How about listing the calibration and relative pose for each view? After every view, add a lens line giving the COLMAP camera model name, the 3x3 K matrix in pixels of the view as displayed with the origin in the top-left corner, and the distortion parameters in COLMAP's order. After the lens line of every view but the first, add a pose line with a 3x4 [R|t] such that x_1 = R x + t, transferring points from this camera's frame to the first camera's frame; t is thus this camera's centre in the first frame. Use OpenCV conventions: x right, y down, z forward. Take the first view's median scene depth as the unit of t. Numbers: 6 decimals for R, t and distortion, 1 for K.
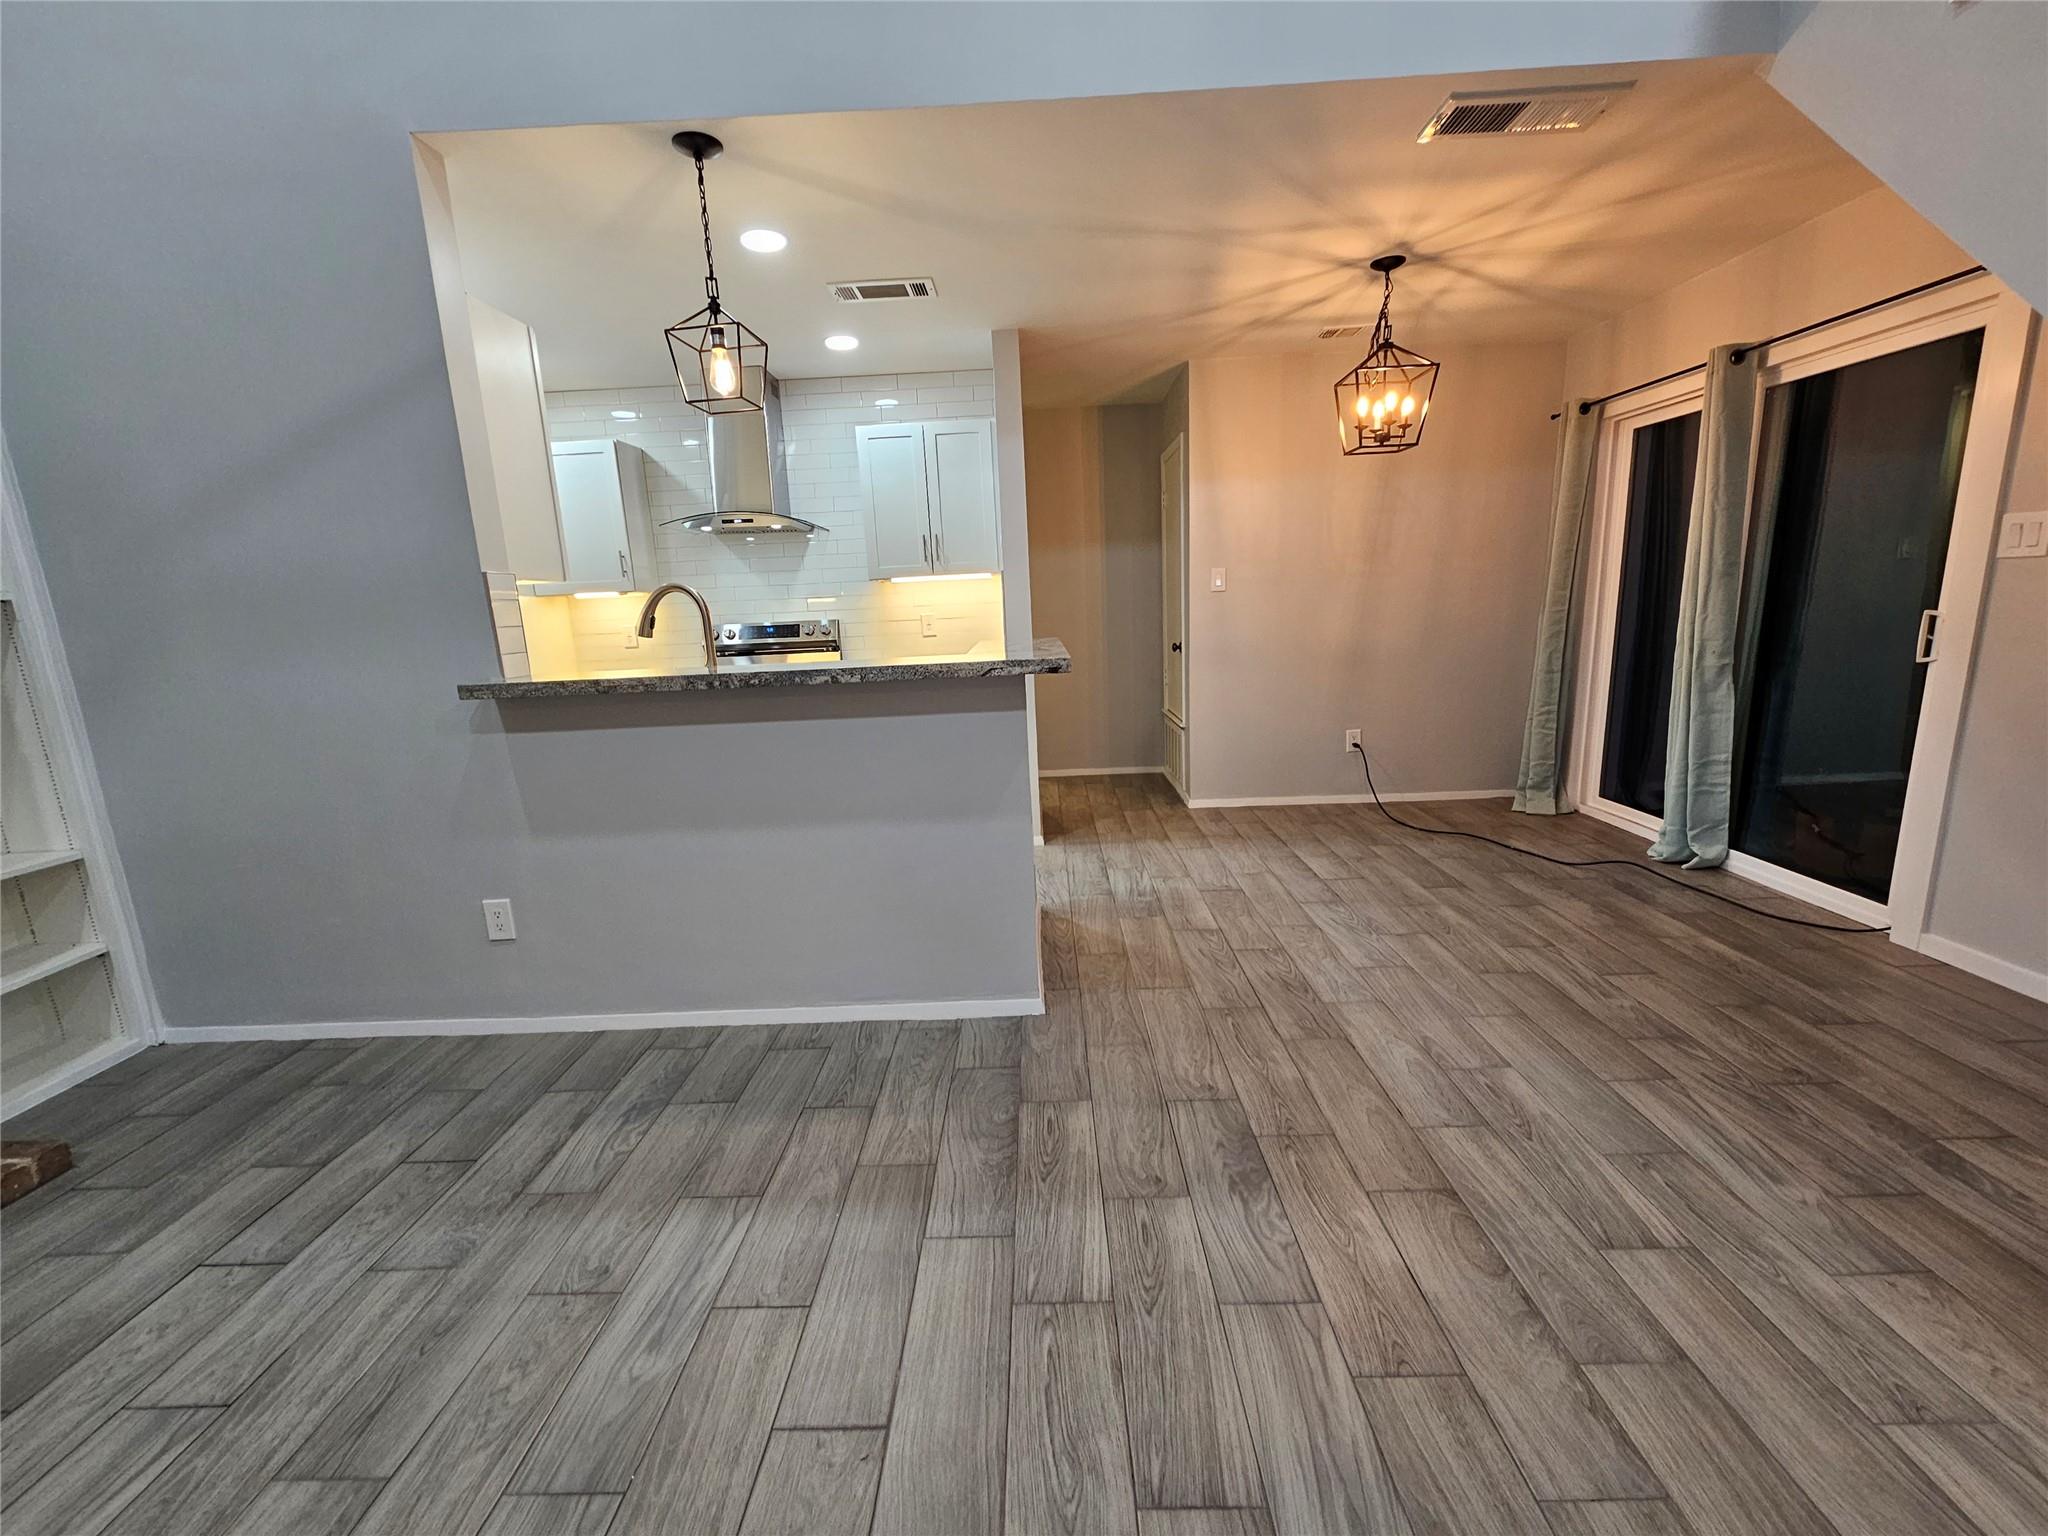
lens RADIAL K [[838.3, 0, 1024.8], [0, 838.3, 766.8], [0, 0, 1]] dist [0.002246, -0.000553]
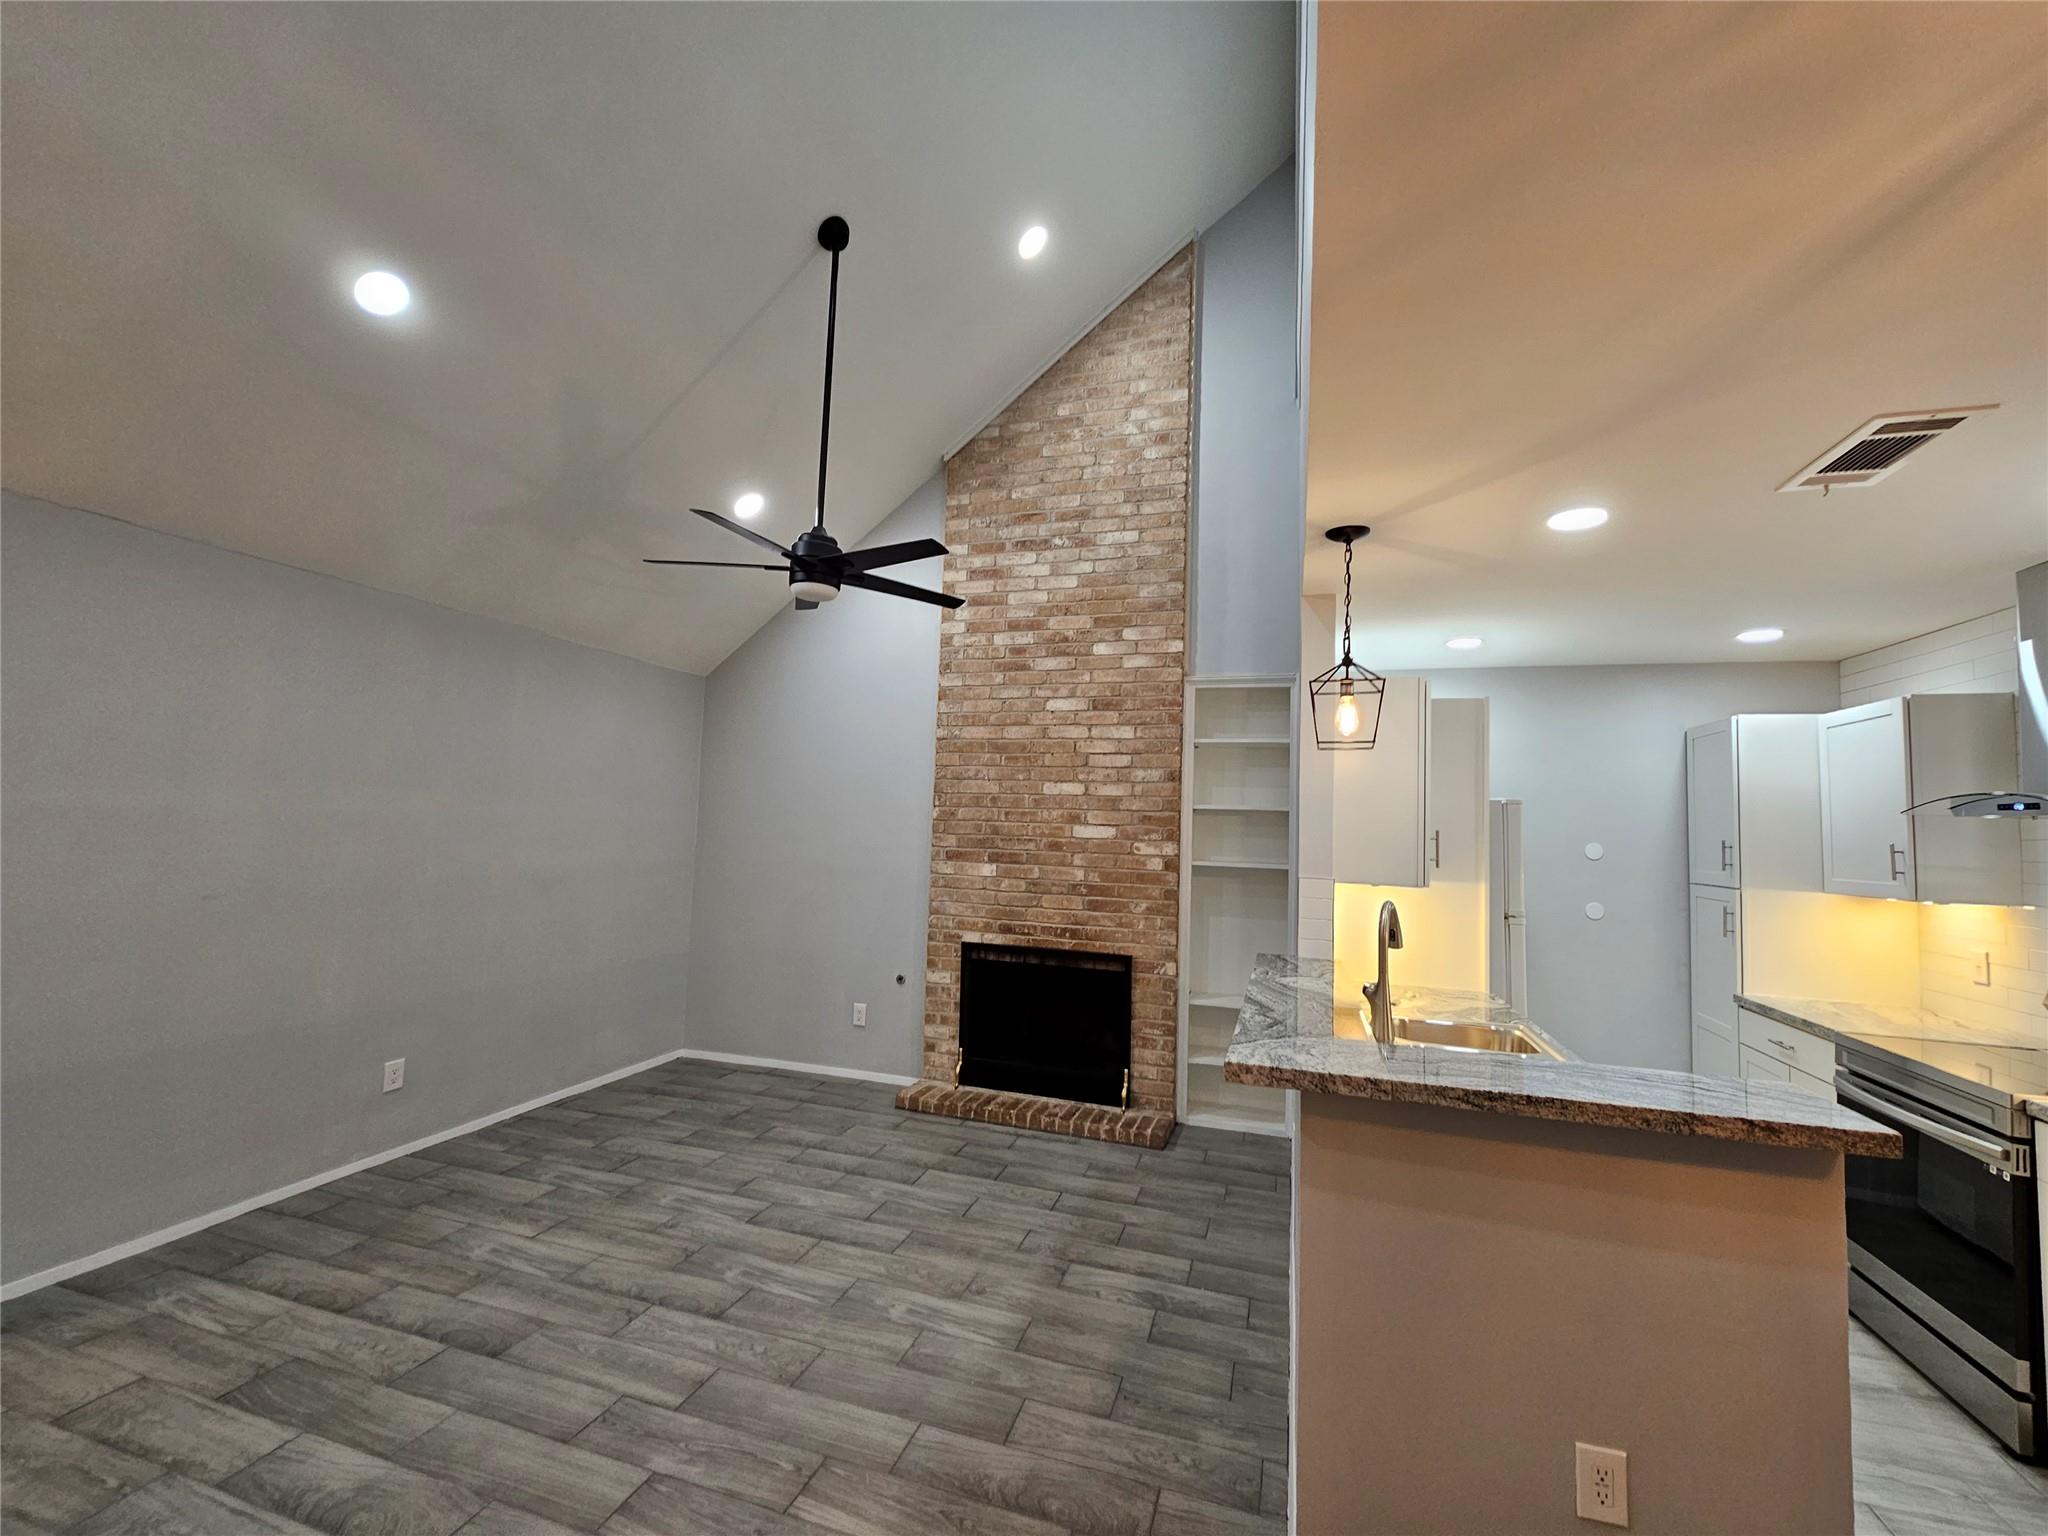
lens RADIAL K [[838.3, 0, 1026.1], [0, 838.3, 773.5], [0, 0, 1]] dist [0.002246, -0.000553]
pose [[-0.288987, -0.028957, -0.956895, 0.646585], [-0.210387, 0.977028, 0.033972, -0.287635], [0.933929, 0.211136, -0.288440, 0.778116]]
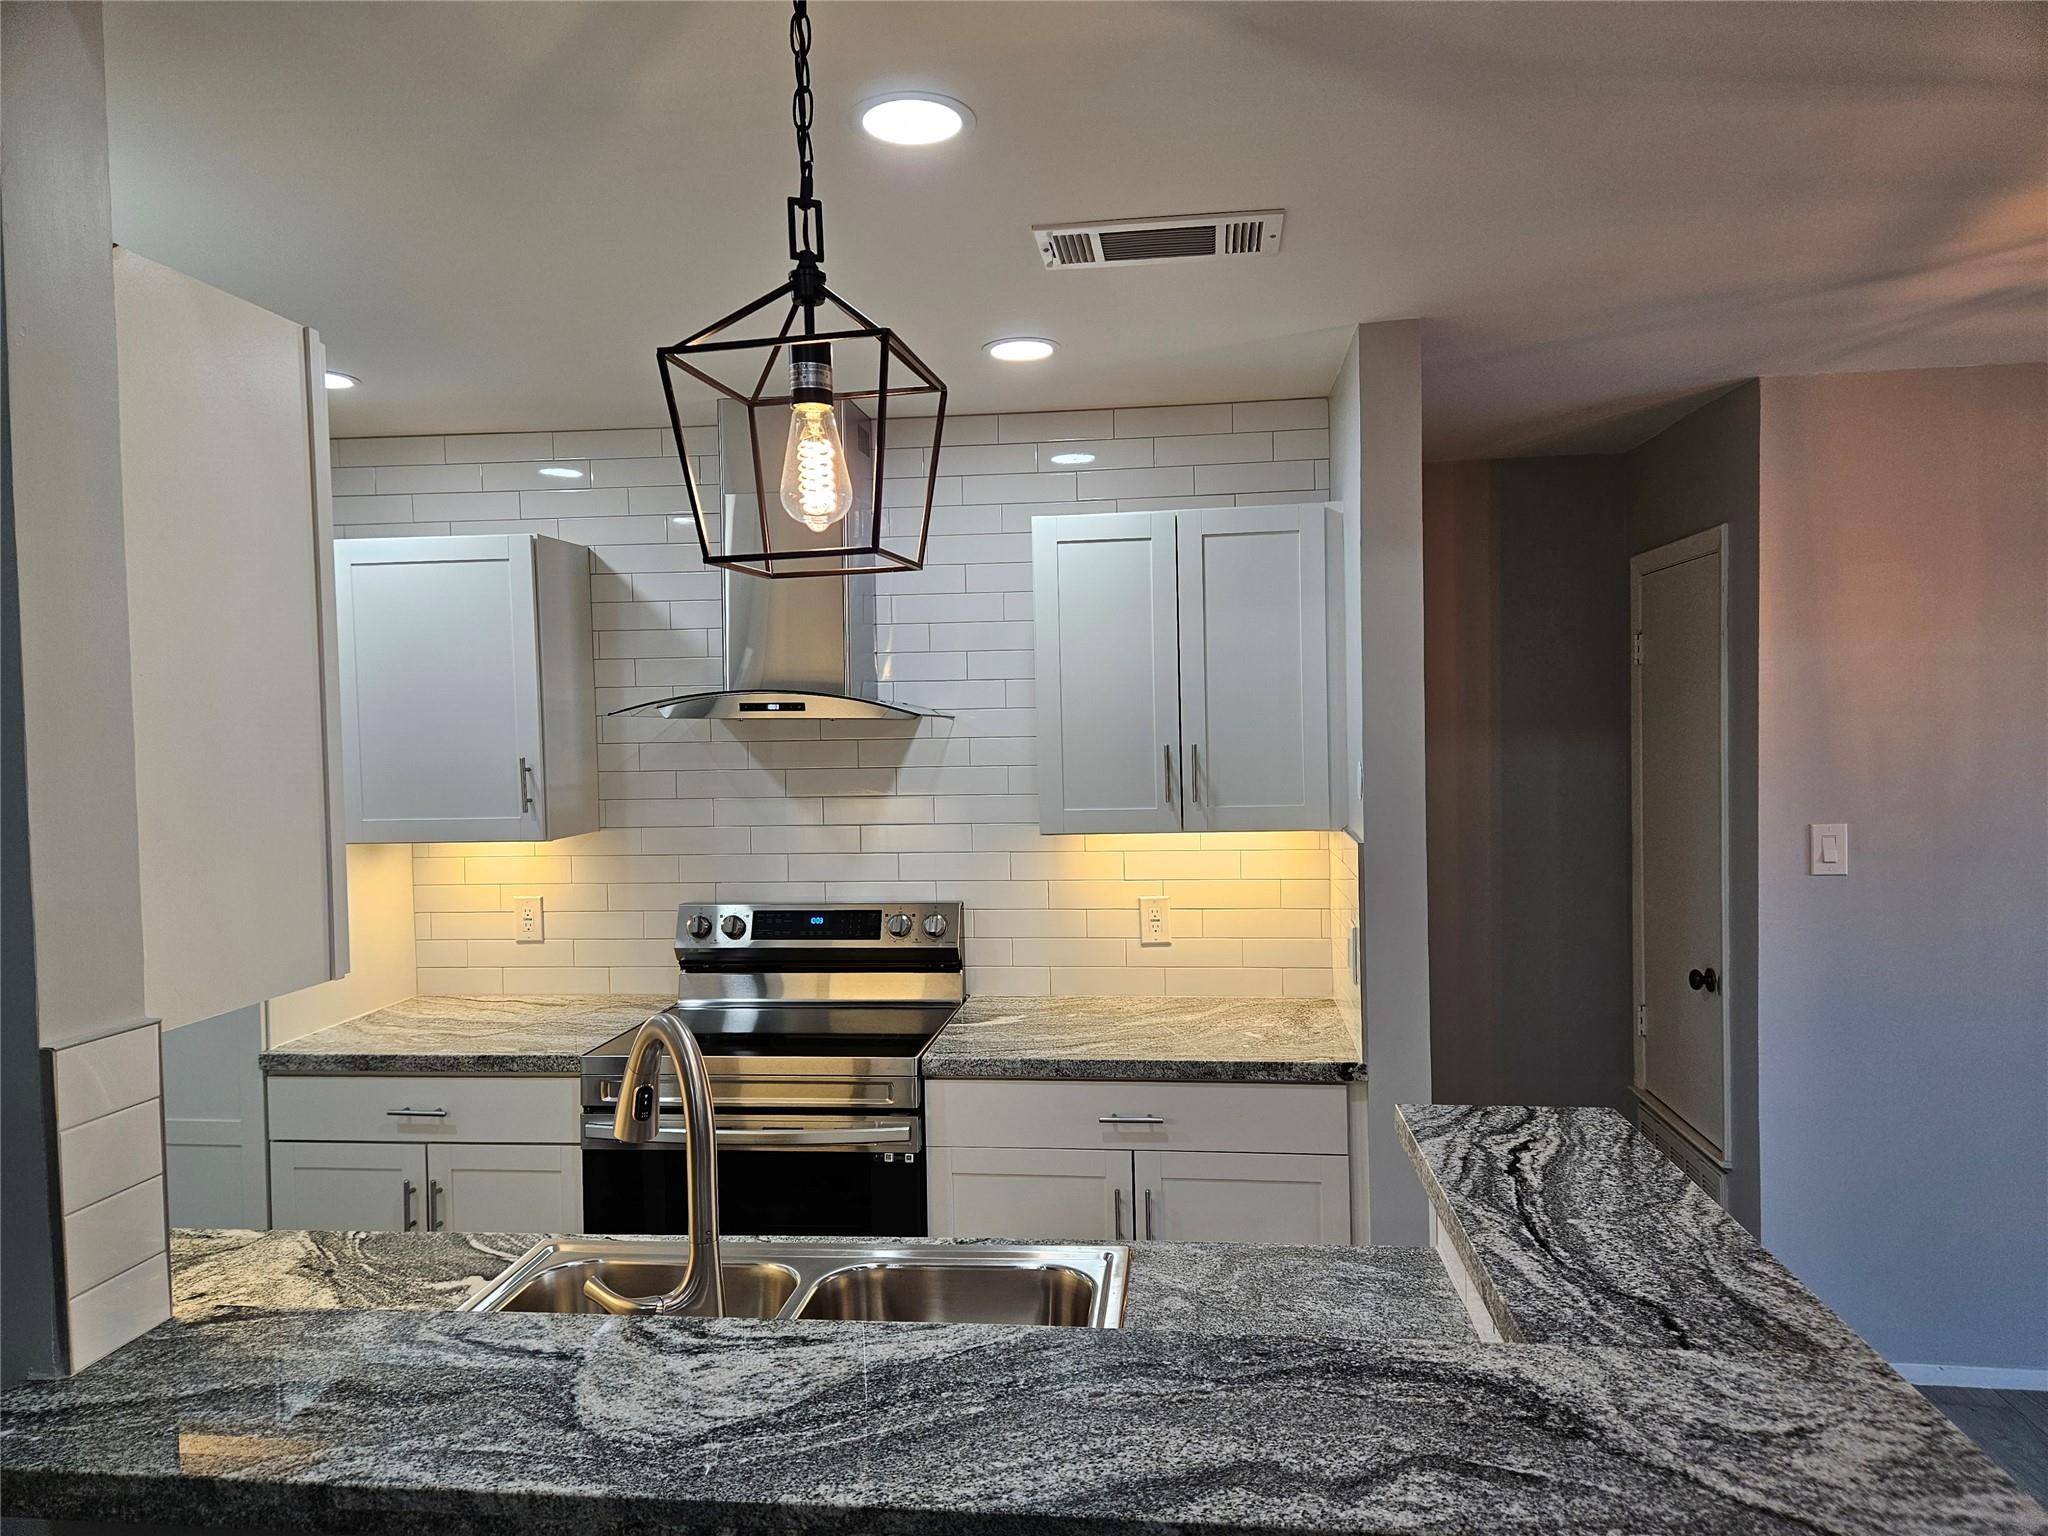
lens RADIAL K [[1367.3, 0, 1036.3], [0, 1367.3, 766.0], [0, 0, 1]] dist [0.075185, -0.069444]
pose [[0.994447, 0.028401, -0.101333, -0.177786], [-0.043947, 0.986992, -0.154646, -0.225895], [0.095622, 0.158241, 0.982760, 0.405977]]
